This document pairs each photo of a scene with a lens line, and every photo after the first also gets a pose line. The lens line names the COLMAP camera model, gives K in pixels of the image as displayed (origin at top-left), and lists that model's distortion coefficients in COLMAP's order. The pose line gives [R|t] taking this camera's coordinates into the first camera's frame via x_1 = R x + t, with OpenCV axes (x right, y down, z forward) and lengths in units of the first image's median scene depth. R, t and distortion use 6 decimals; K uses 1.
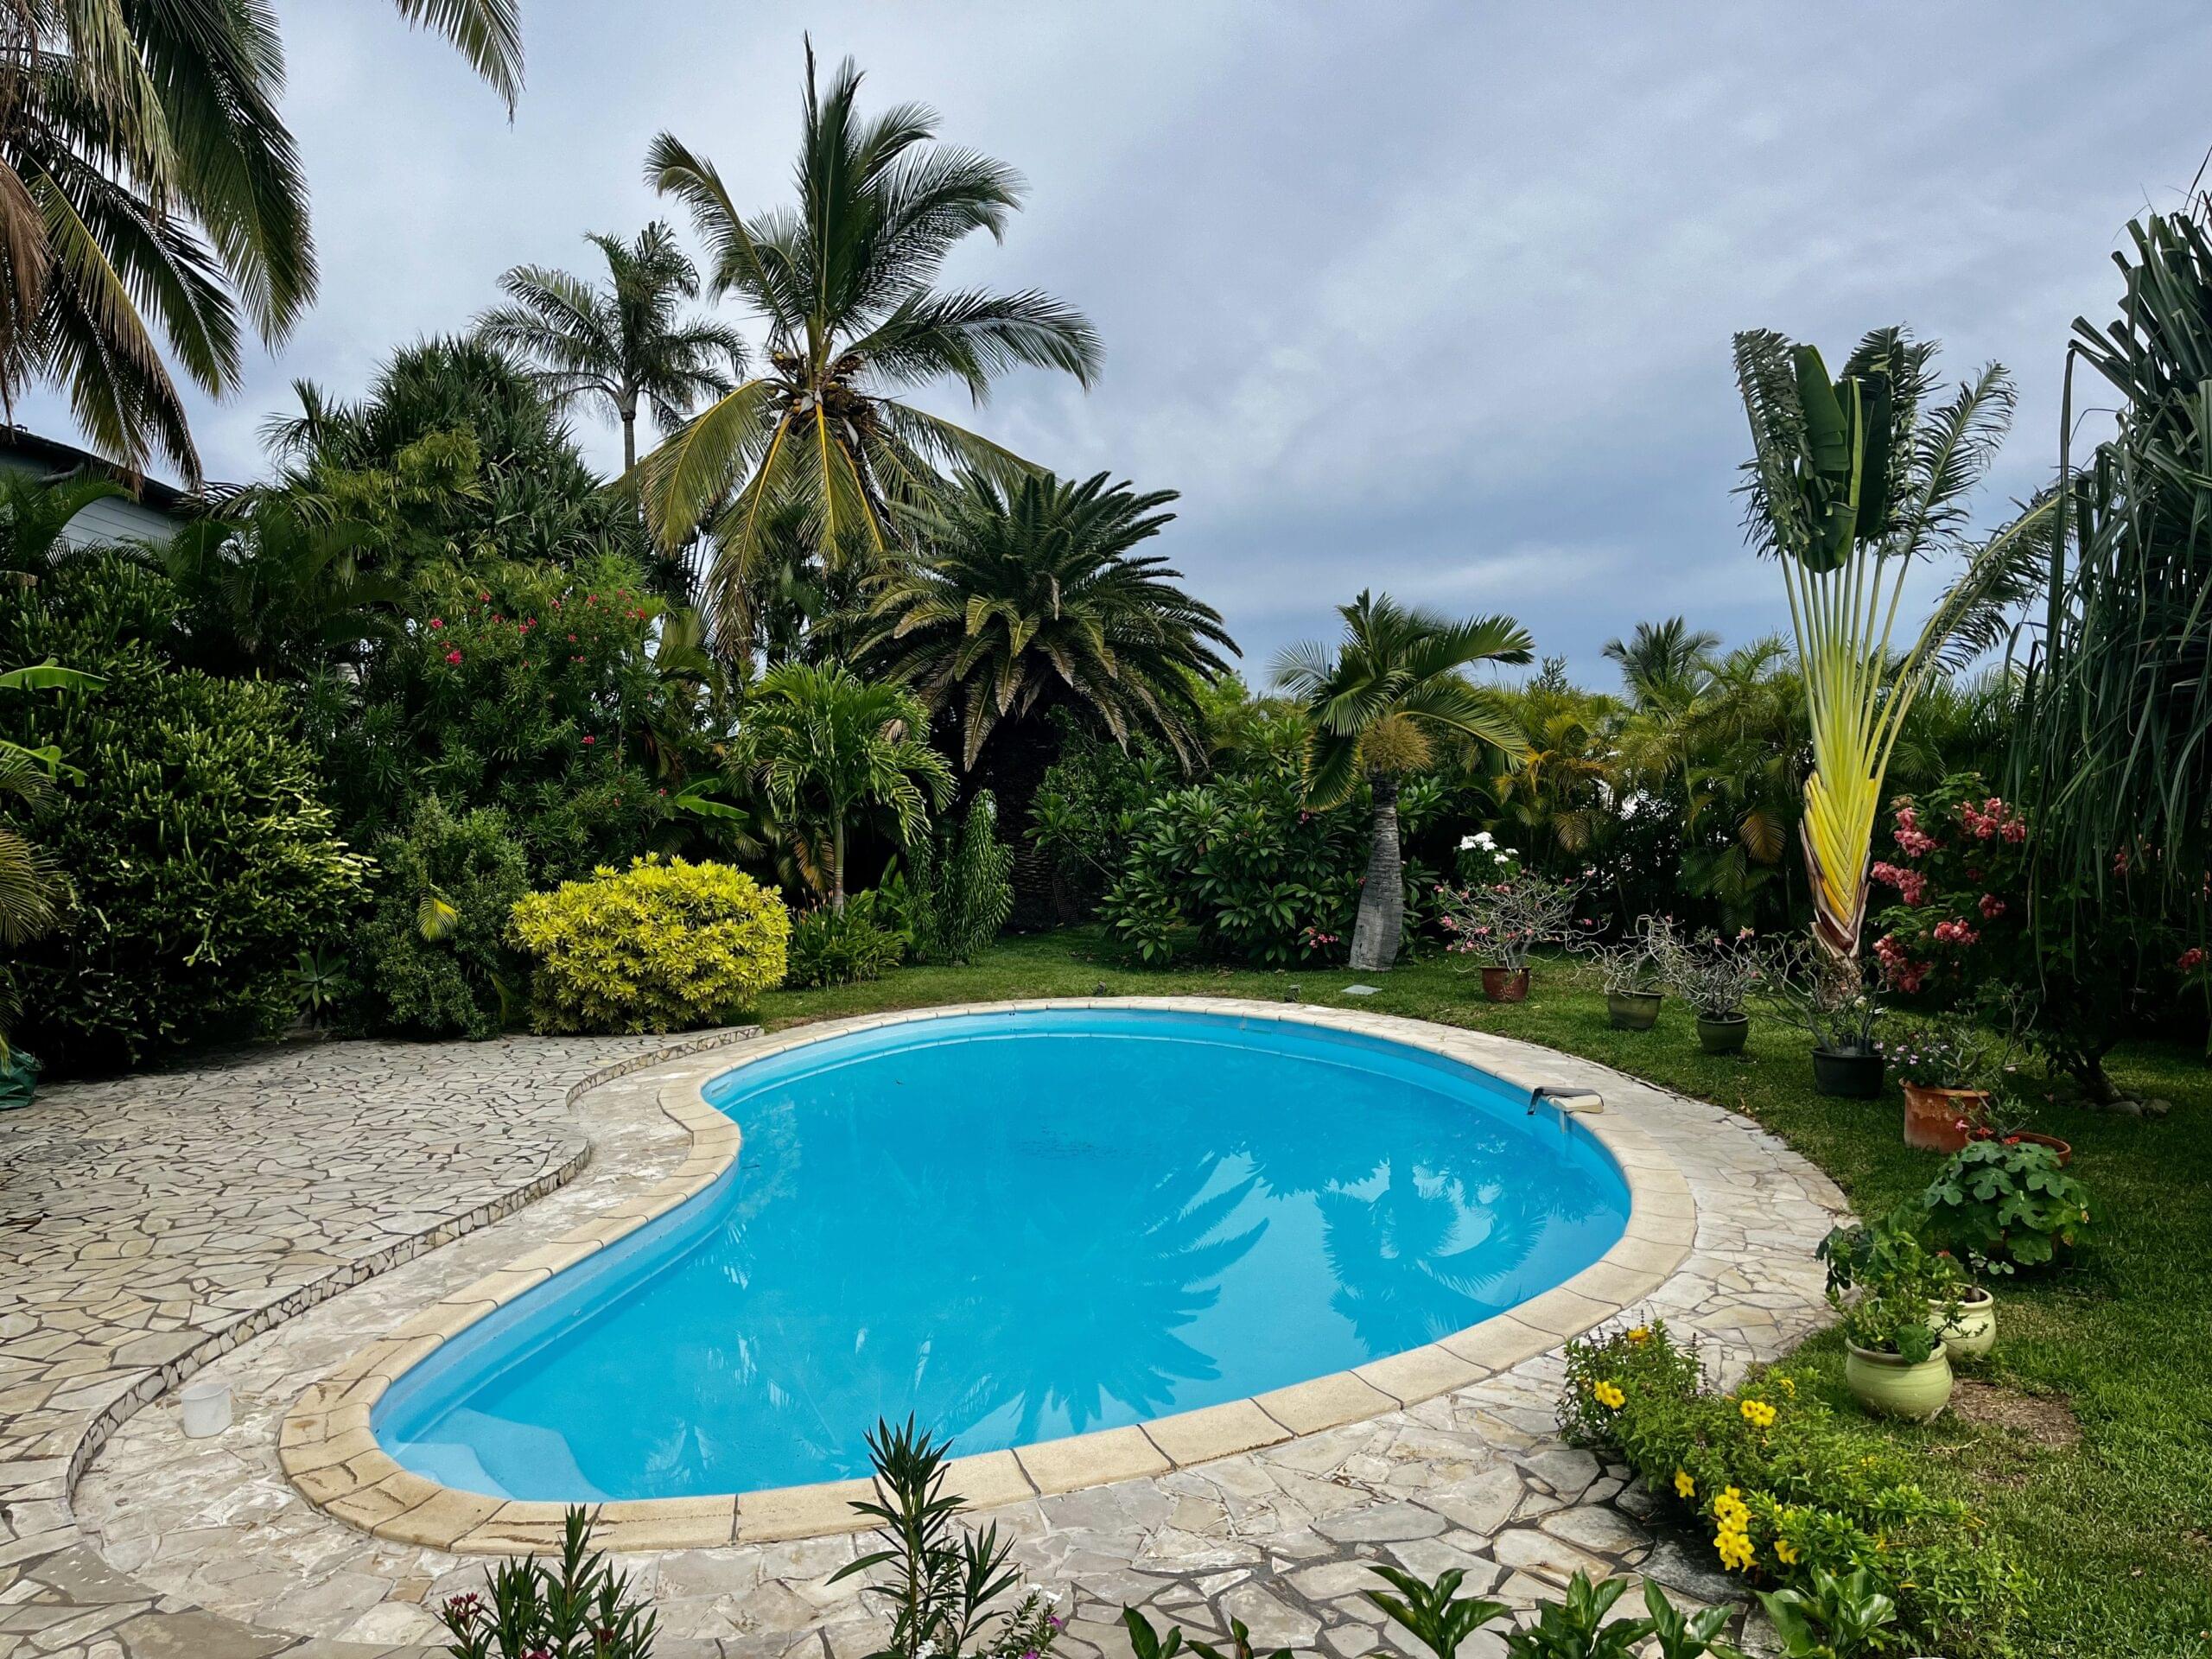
lens RADIAL K [[1687.4, 0, 1103.4], [0, 1687.4, 838.3], [0, 0, 1]] dist [0.017804, -0.023678]
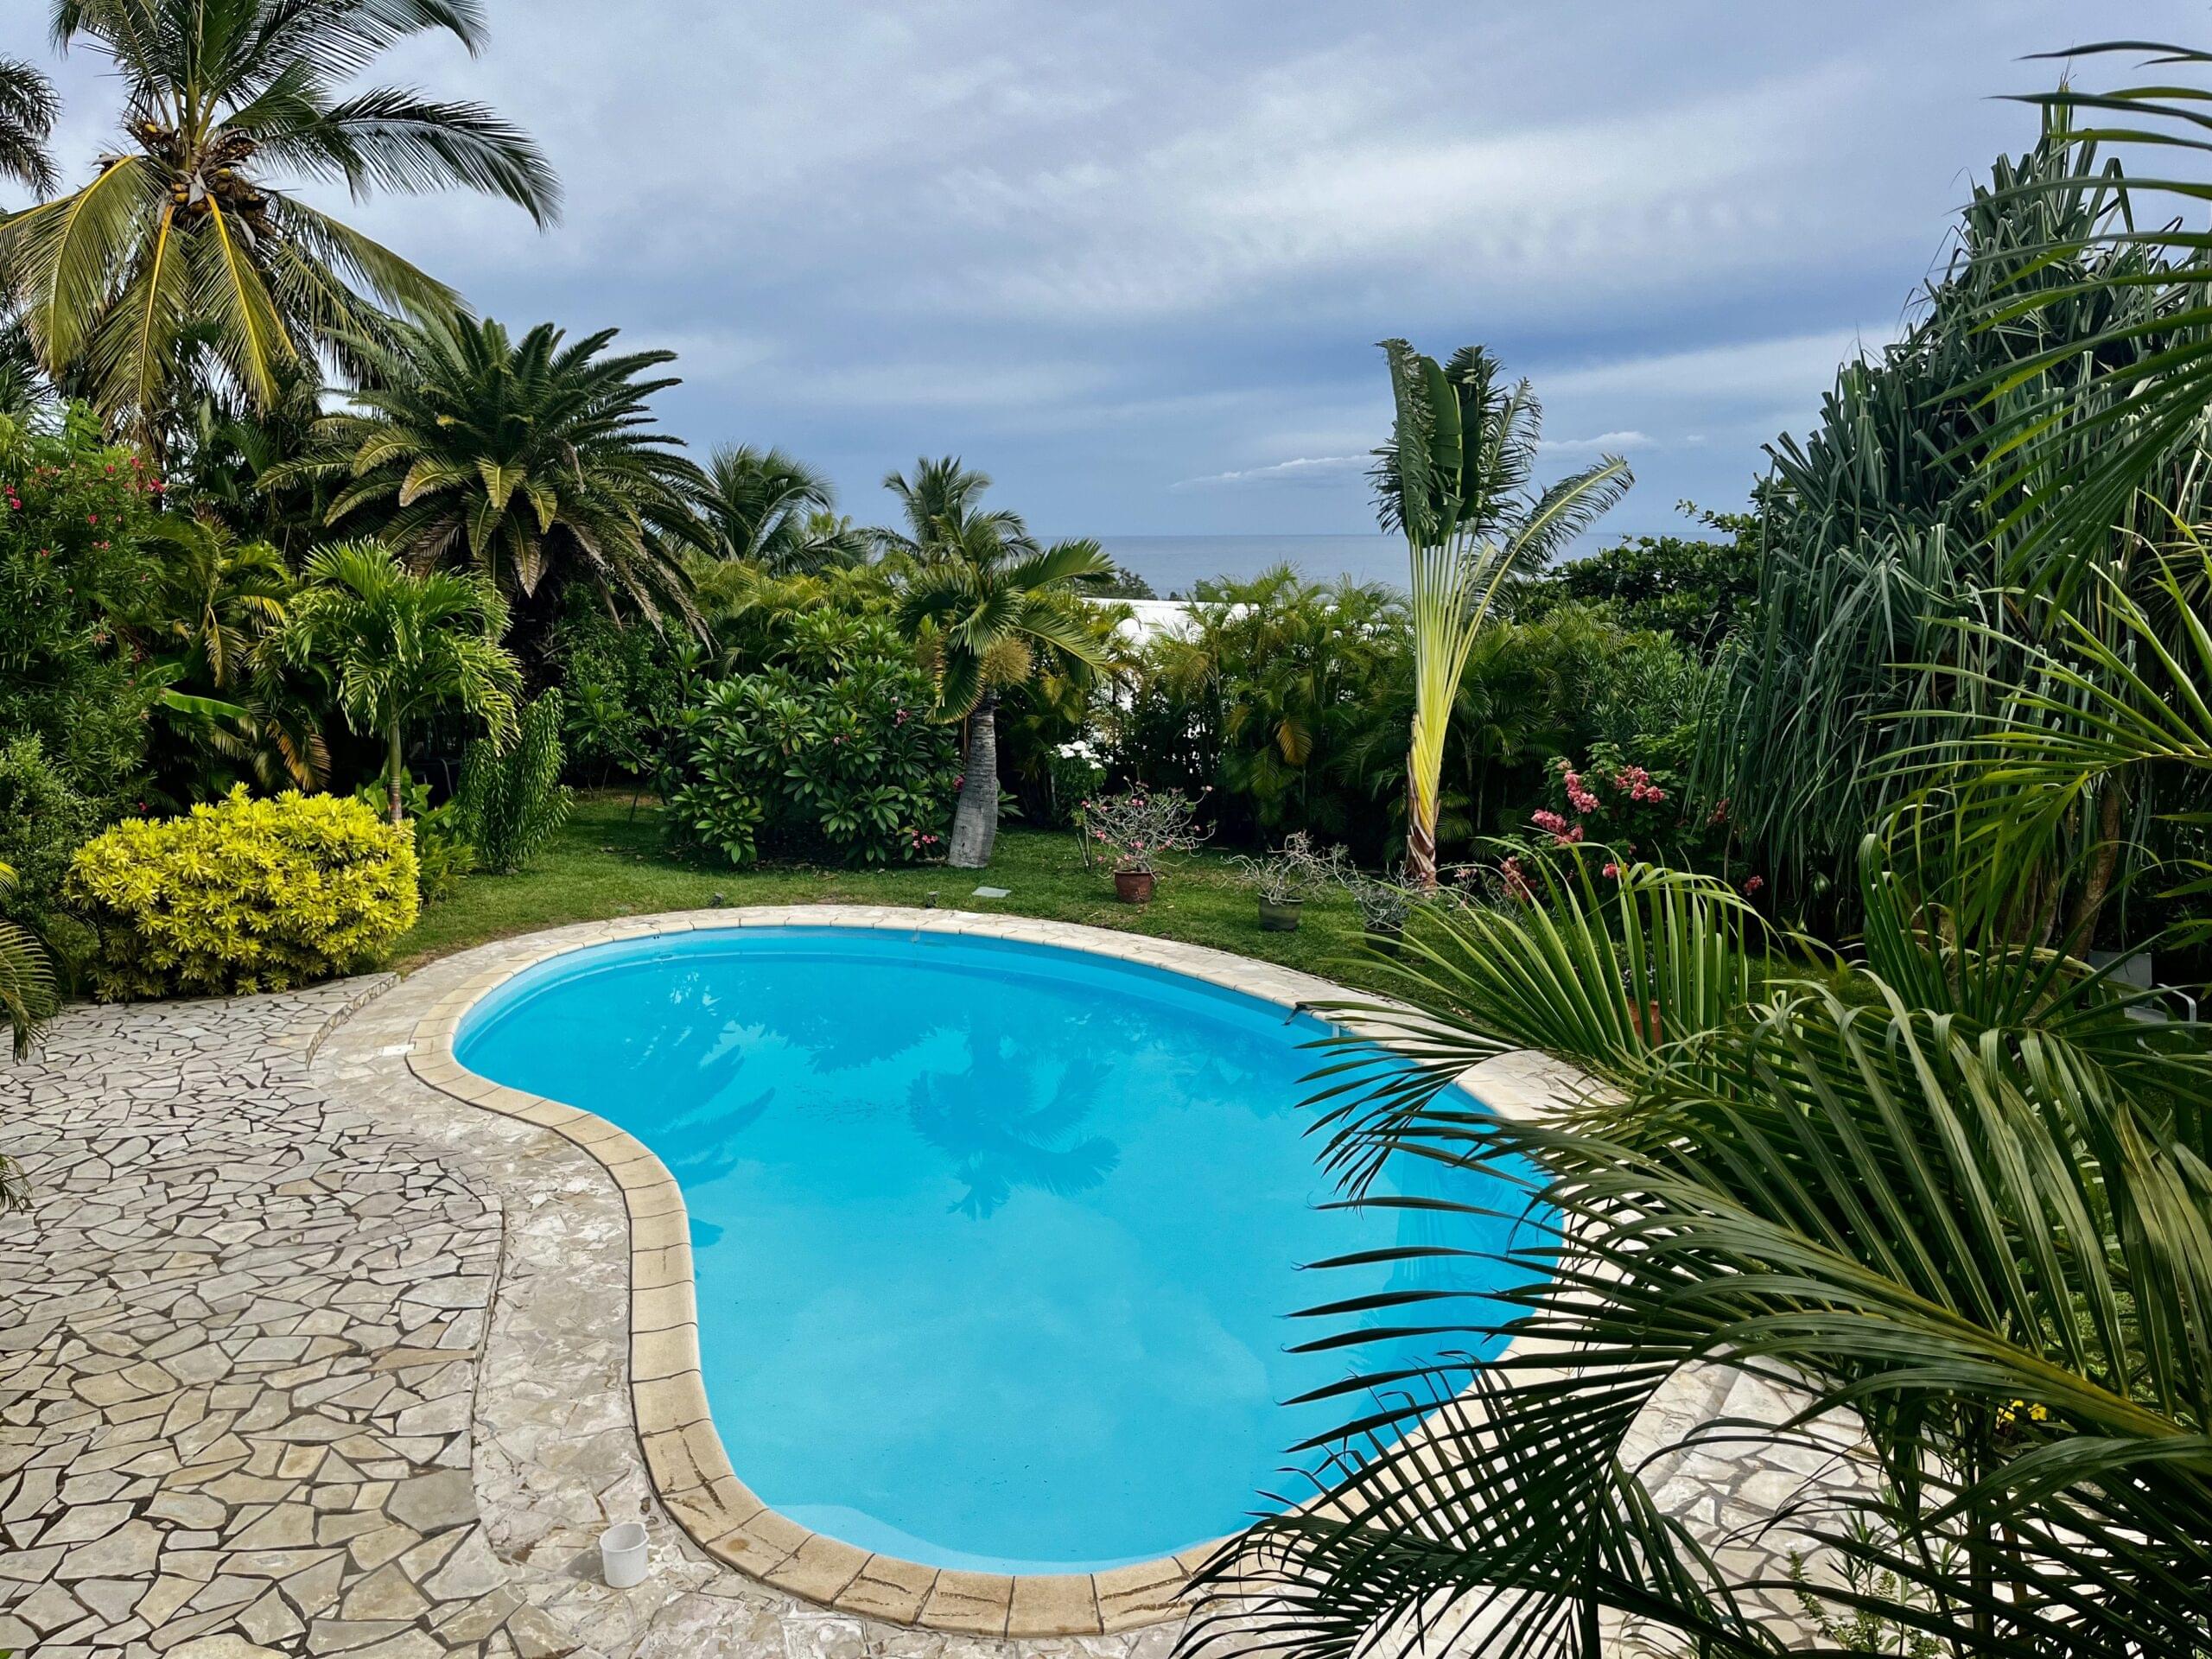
lens RADIAL K [[1687.4, 0, 1115.3], [0, 1687.4, 820.1], [0, 0, 1]] dist [0.017804, -0.023678]
pose [[0.875002, -0.038369, 0.482596, -0.288899], [-0.017635, 0.993667, 0.110976, -0.075276], [-0.483797, -0.105615, 0.868784, 0.028140]]
